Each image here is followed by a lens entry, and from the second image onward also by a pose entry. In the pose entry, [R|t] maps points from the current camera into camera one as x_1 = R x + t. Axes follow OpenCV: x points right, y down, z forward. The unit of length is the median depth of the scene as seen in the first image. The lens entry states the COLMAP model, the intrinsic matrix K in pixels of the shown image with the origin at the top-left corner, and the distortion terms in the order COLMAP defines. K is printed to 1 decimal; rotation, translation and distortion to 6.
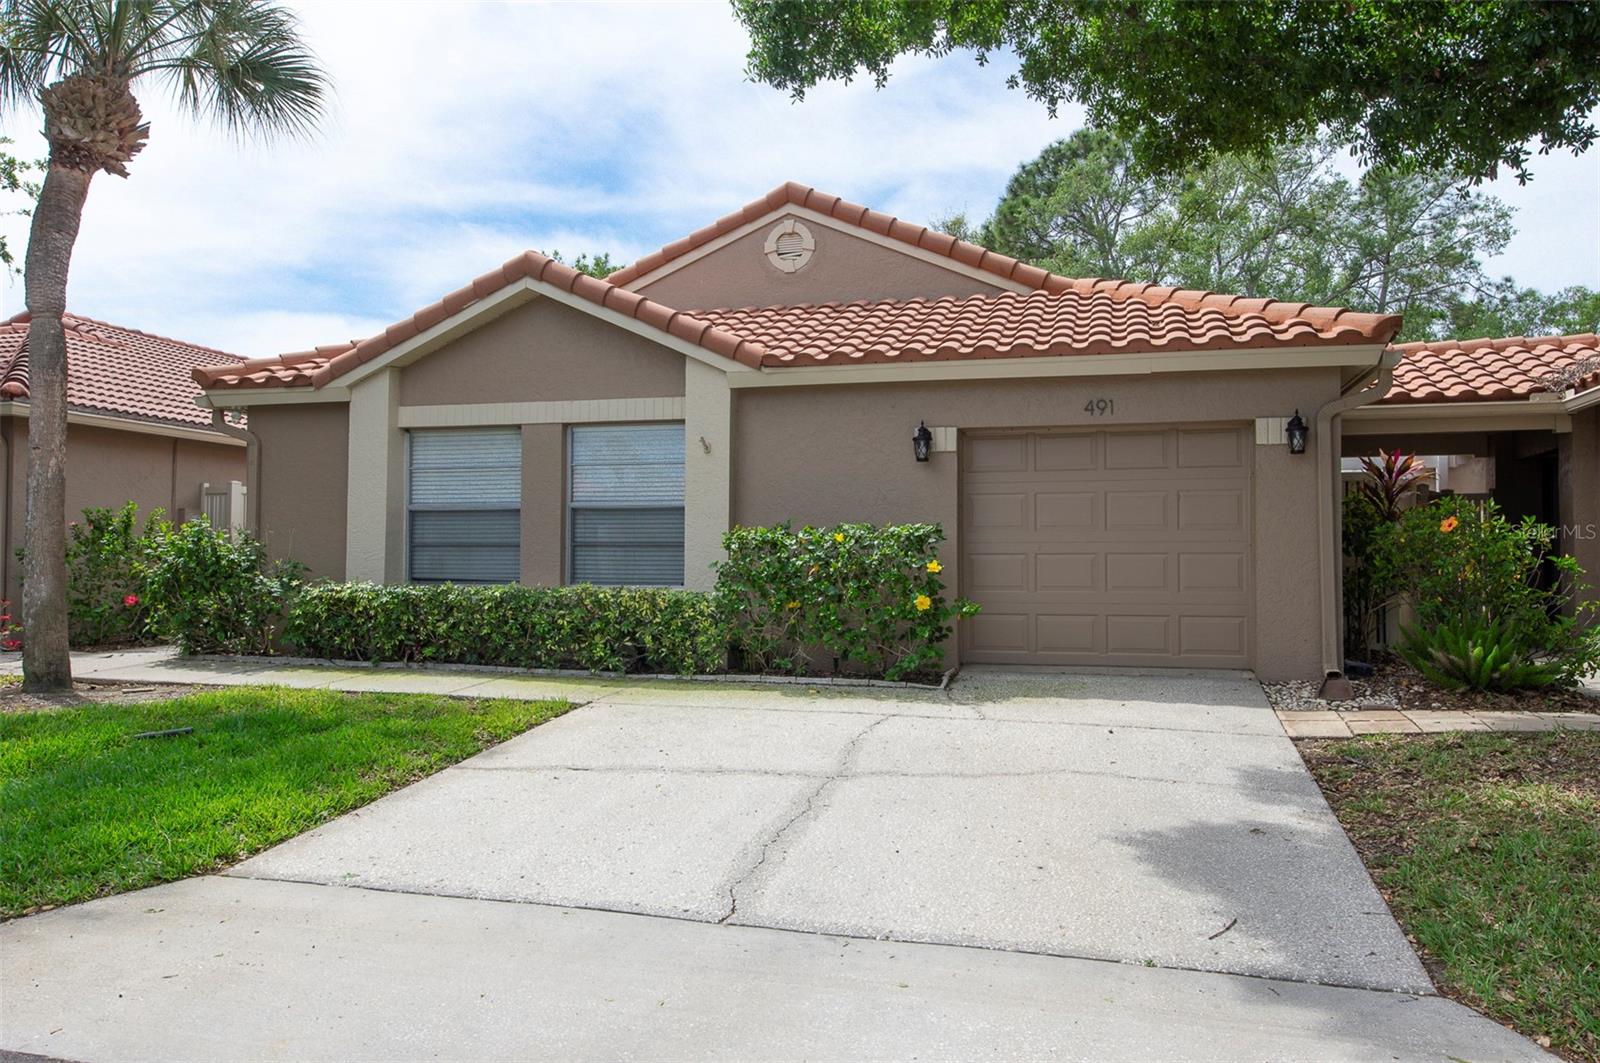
lens RADIAL K [[1190.7, 0, 806.6], [0, 1190.7, 529.8], [0, 0, 1]] dist [0.015111, 0.001785]
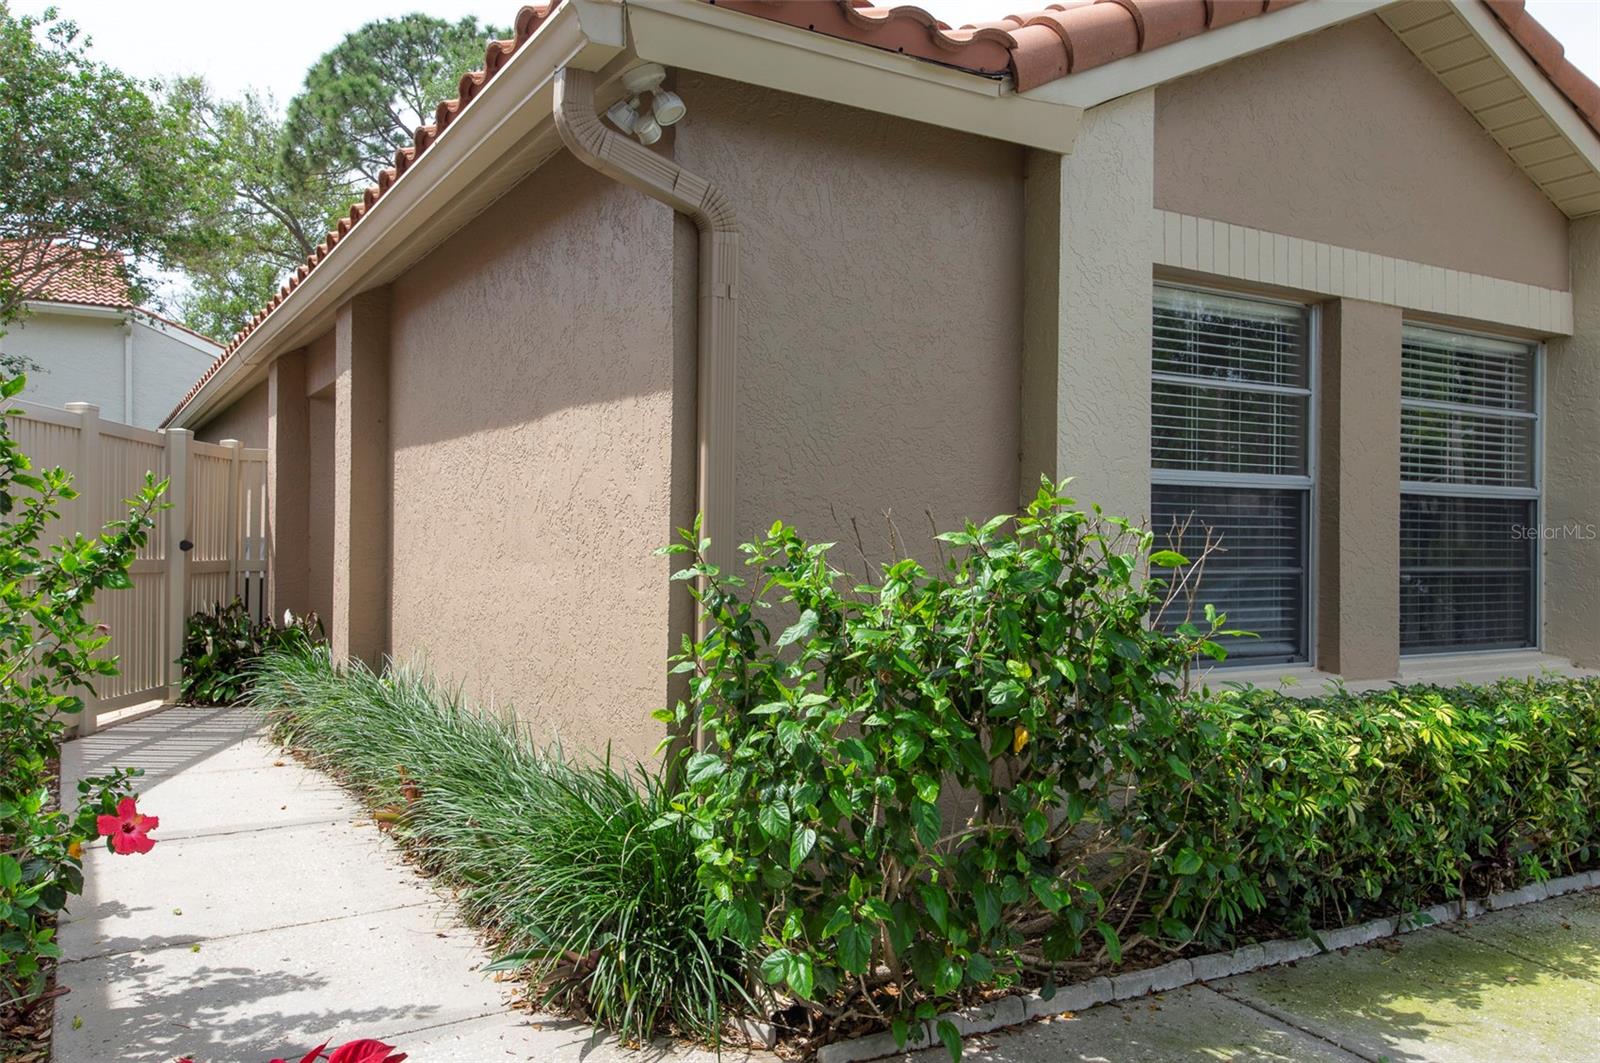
lens RADIAL K [[1199.7, 0, 800.0], [0, 1199.7, 531.5], [0, 0, 1]] dist [0.018266, -0.008022]
pose [[0.694490, 0.005271, 0.719483, -0.738916], [-0.028179, 0.999405, 0.019879, -0.008580], [-0.718950, -0.034080, 0.694225, 0.899351]]
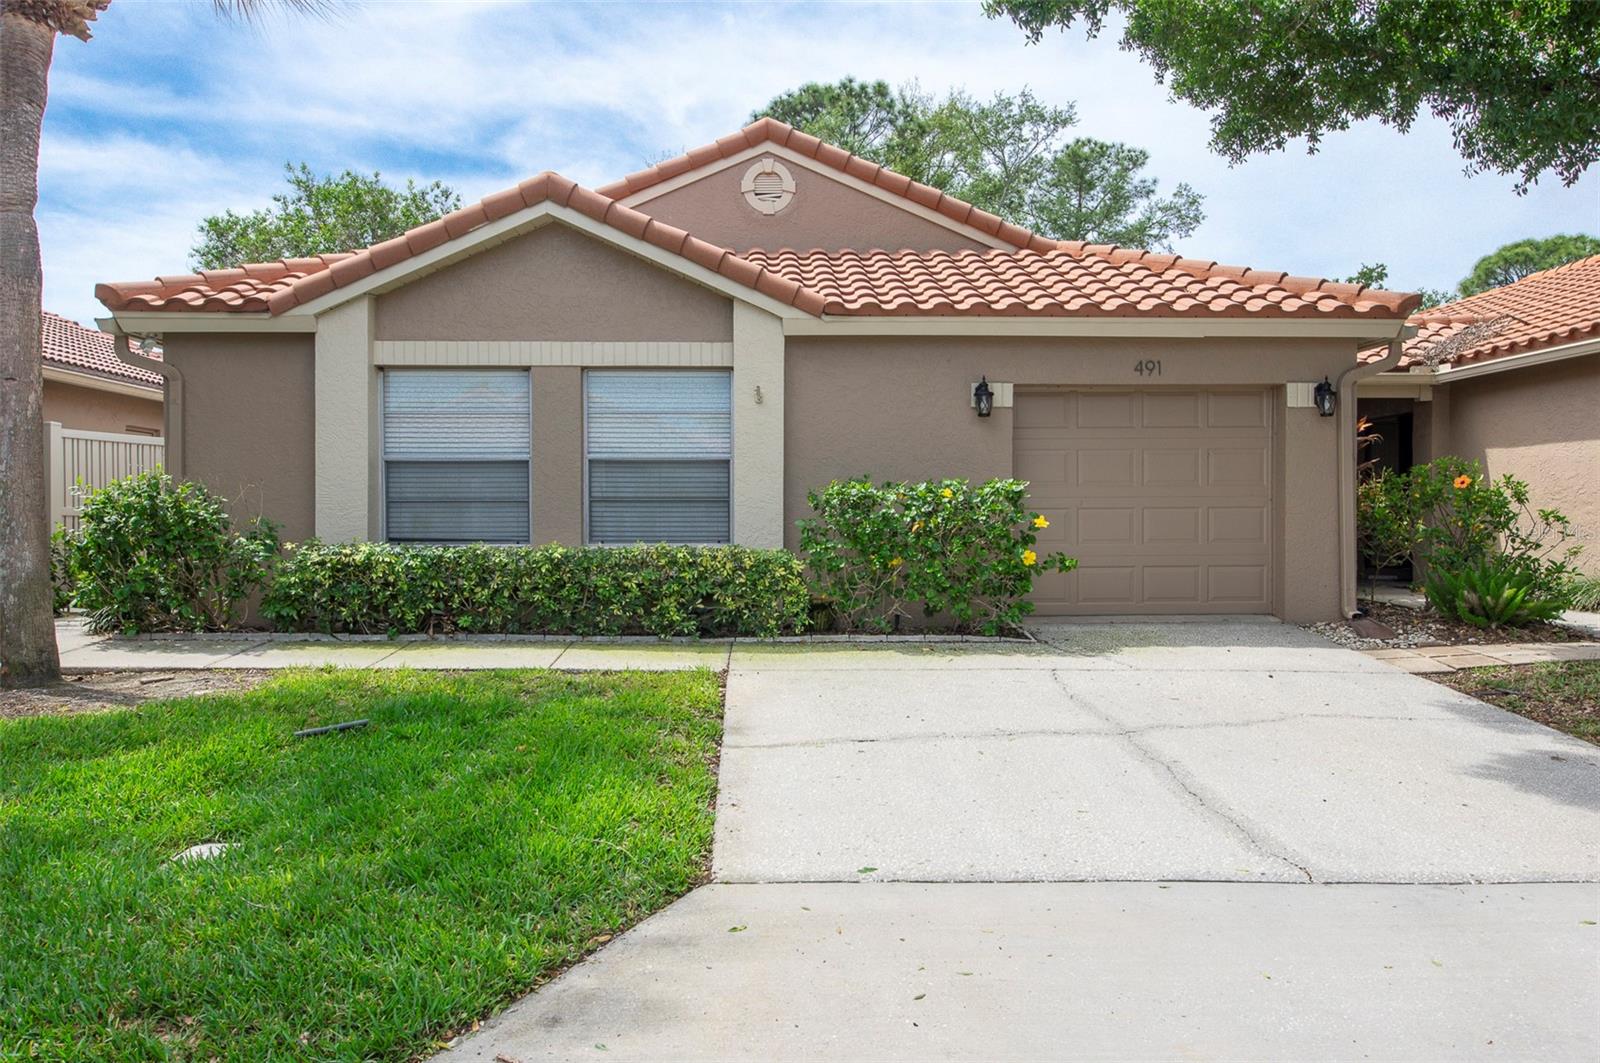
lens RADIAL K [[1199.7, 0, 800.0], [0, 1199.7, 531.5], [0, 0, 1]] dist [0.018266, -0.008022]
pose [[0.954764, -0.009554, 0.297210, -0.339348], [-0.003146, 0.999103, 0.042223, -0.002963], [-0.297347, -0.041248, 0.953878, 0.075578]]
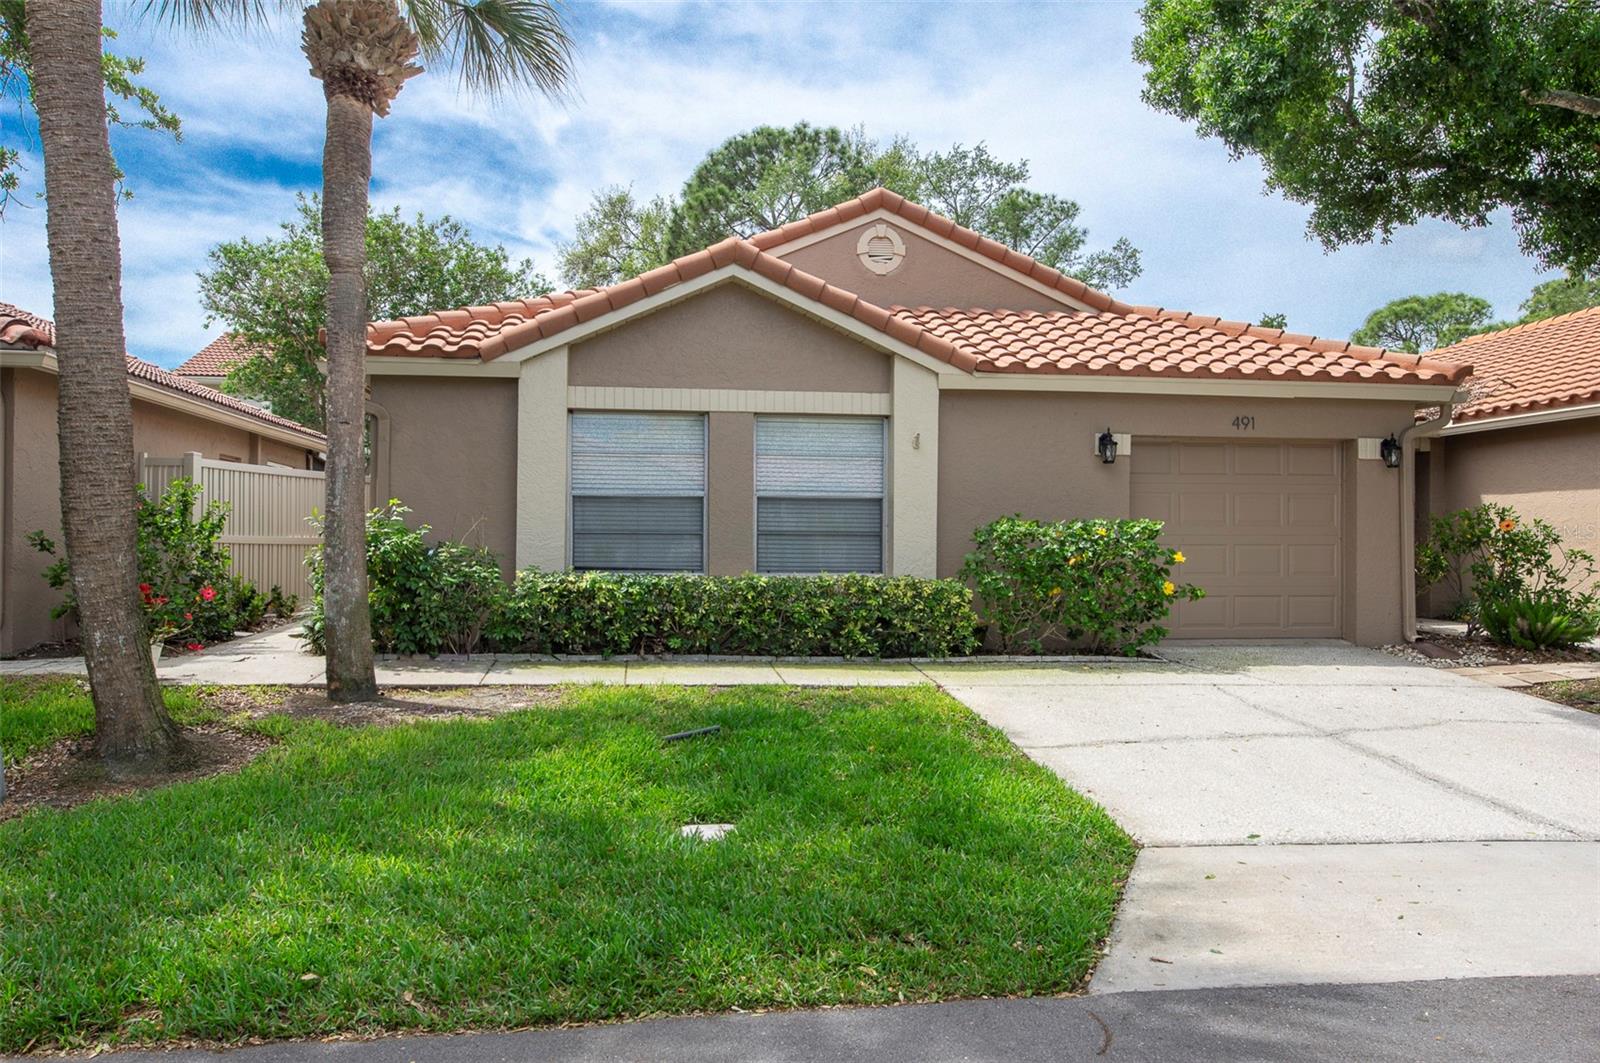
lens RADIAL K [[1199.7, 0, 800.0], [0, 1199.7, 531.5], [0, 0, 1]] dist [0.018266, -0.008022]
pose [[0.920928, 0.006389, 0.389680, -0.599036], [-0.014767, 0.999720, 0.018507, -0.008970], [-0.389453, -0.022798, 0.920764, 0.054459]]
